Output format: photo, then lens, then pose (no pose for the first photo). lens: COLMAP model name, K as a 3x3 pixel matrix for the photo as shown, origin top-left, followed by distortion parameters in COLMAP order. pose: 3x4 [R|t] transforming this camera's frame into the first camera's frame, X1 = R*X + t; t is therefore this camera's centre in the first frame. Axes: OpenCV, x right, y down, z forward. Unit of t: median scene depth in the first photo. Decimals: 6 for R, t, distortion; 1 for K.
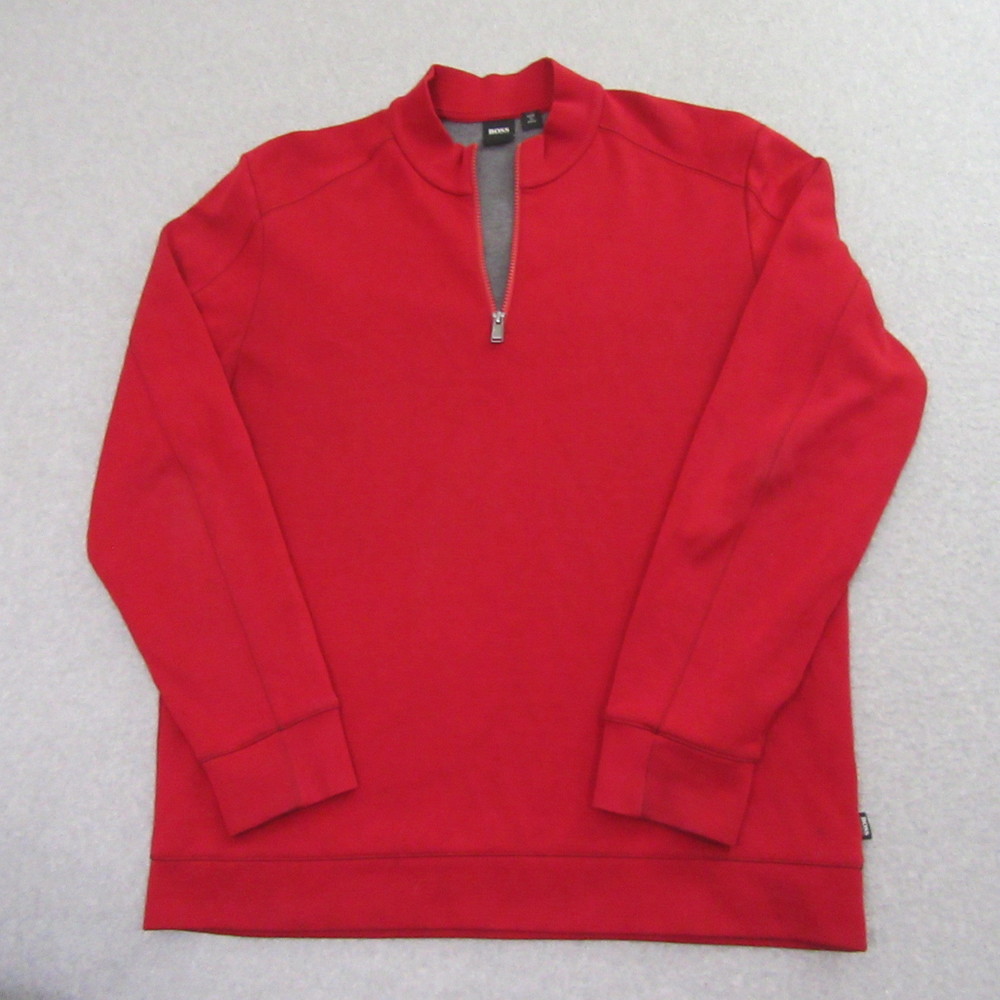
lens RADIAL K [[892.2, 0, 500.6], [0, 892.2, 523.9], [0, 0, 1]] dist [-0.006039, -0.003058]
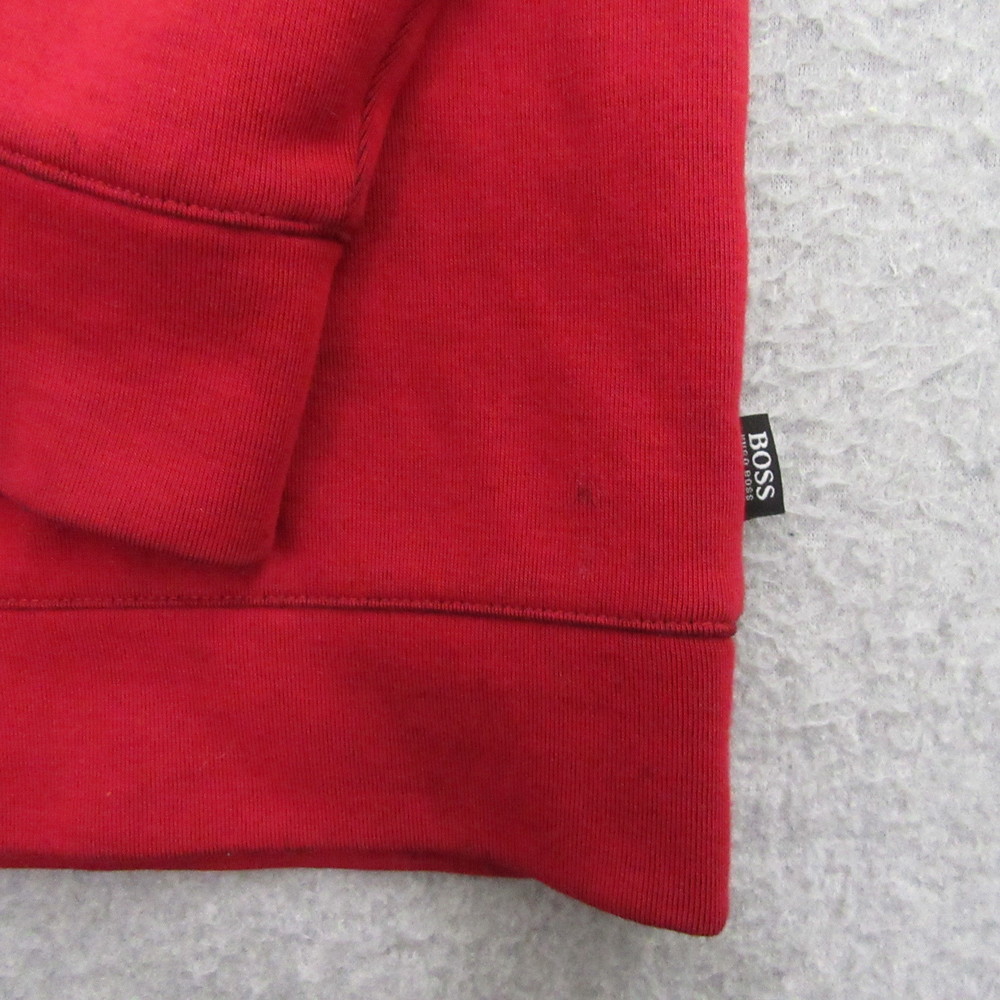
lens RADIAL K [[975.7, 0, 500.0], [0, 975.7, 500.0], [0, 0, 1]] dist [0.017135, 0.008827]
pose [[0.997285, -0.052063, 0.052086, 0.283026], [0.028053, 0.922504, 0.384968, 0.210959], [-0.068092, -0.382461, 0.921459, 0.657288]]
